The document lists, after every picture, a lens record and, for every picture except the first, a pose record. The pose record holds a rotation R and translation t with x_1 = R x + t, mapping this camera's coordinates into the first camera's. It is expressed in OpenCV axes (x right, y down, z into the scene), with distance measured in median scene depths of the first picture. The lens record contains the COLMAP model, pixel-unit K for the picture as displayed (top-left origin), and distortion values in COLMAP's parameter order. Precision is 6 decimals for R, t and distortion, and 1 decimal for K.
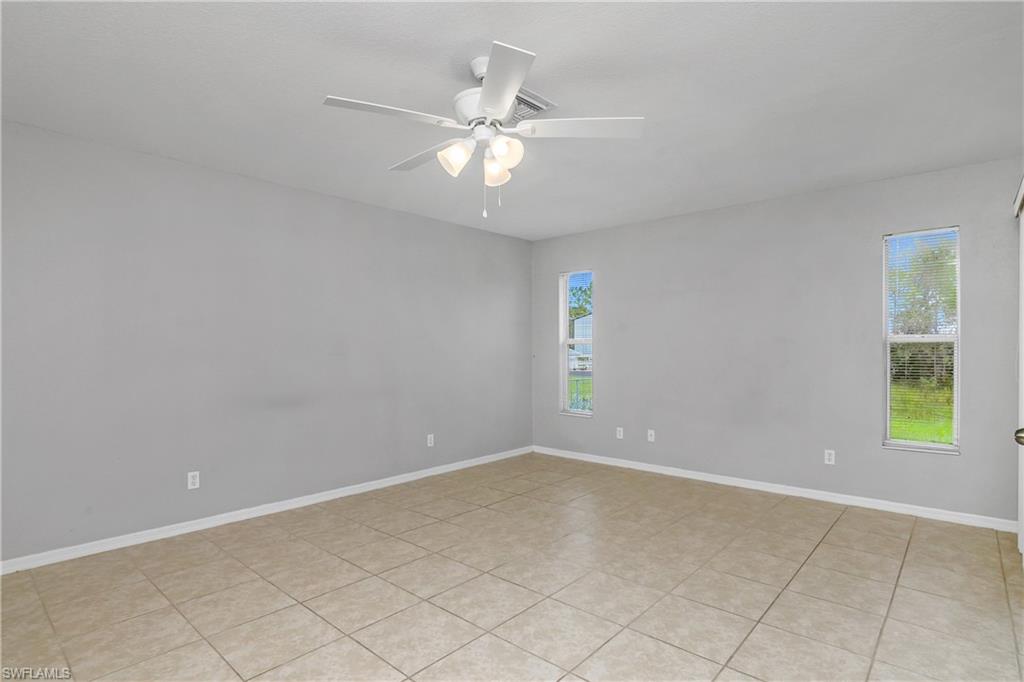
lens RADIAL K [[519.6, 0, 503.0], [0, 519.6, 344.9], [0, 0, 1]] dist [-0.019007, 0.000443]
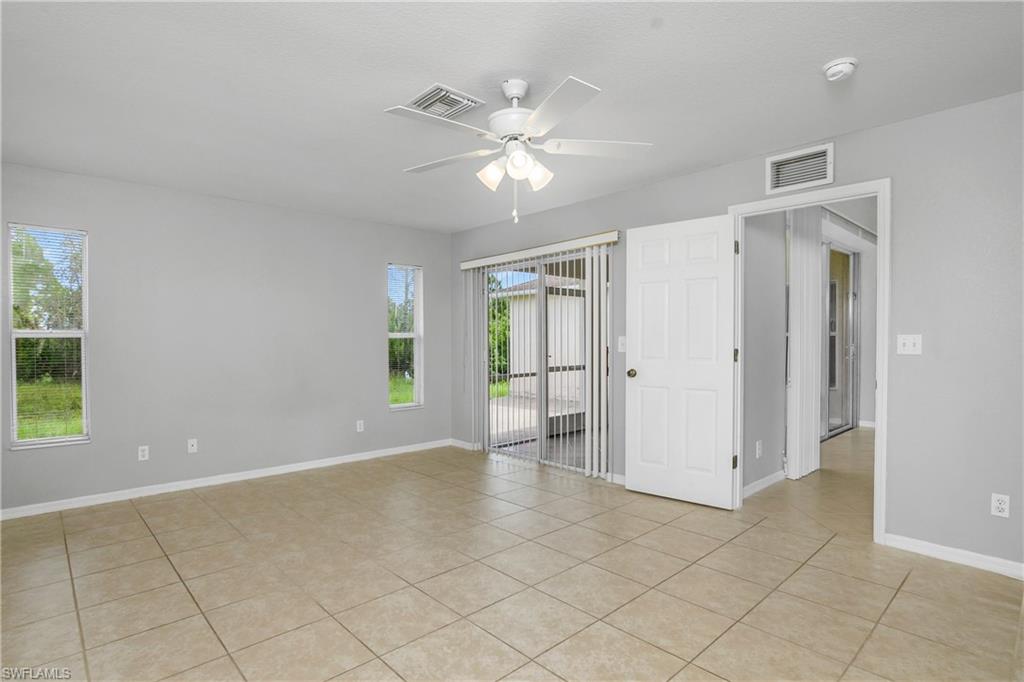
lens RADIAL K [[519.6, 0, 503.0], [0, 519.6, 343.6], [0, 0, 1]] dist [-0.019007, 0.000443]
pose [[0.088809, -0.002203, 0.996046, -0.744797], [-0.003900, 0.999989, 0.002559, 0.002952], [-0.996041, -0.004111, 0.088800, 0.598651]]
